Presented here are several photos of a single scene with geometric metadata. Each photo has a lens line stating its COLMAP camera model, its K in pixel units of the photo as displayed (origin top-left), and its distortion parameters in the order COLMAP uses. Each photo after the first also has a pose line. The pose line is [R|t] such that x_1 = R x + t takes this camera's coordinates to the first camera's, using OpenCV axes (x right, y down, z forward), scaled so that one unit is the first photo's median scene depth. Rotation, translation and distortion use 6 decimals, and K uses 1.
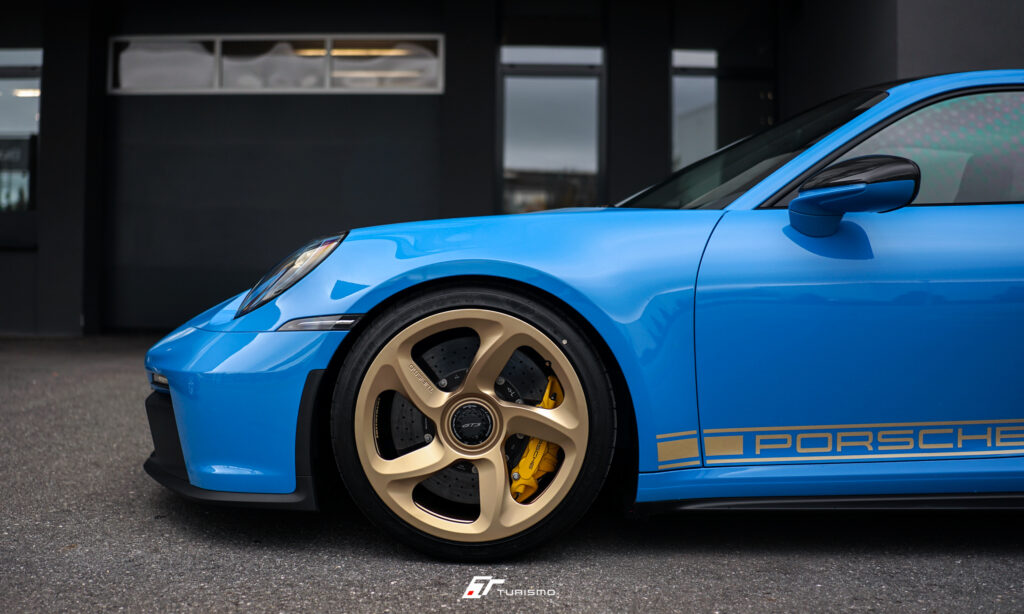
lens RADIAL K [[1081.6, 0, 512.5], [0, 1081.6, 294.5], [0, 0, 1]] dist [-0.169352, 0.212003]
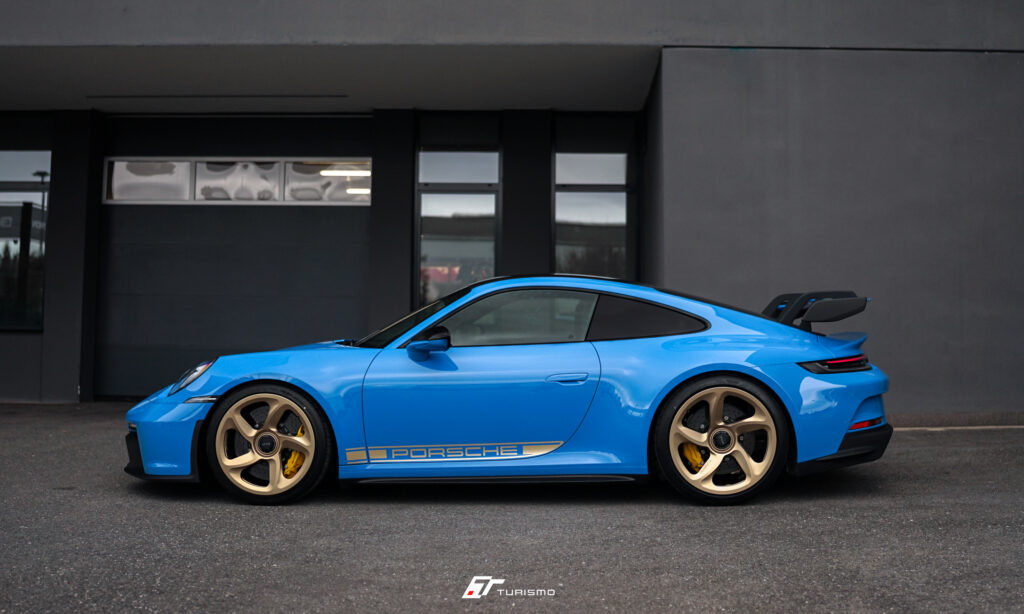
lens RADIAL K [[1193.9, 0, 567.0], [0, 1193.9, 240.2], [0, 0, 1]] dist [-0.186609, 0.244820]
pose [[0.999764, -0.005721, 0.020942, 0.547561], [0.007670, 0.995524, -0.094193, -0.070138], [-0.020310, 0.094332, 0.995334, -1.531003]]
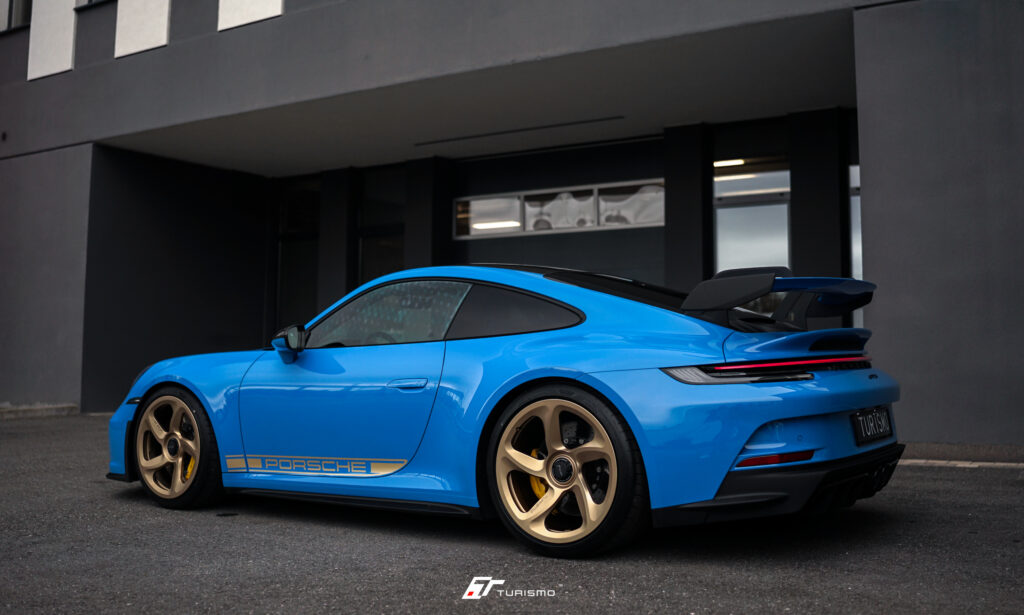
lens RADIAL K [[1049.6, 0, 513.8], [0, 1049.6, 306.0], [0, 0, 1]] dist [-0.155371, -0.004207]
pose [[0.850277, -0.033942, -0.525239, 1.720358], [-0.004964, 0.997357, -0.072488, -0.022255], [0.526312, 0.064242, 0.847862, -0.482265]]
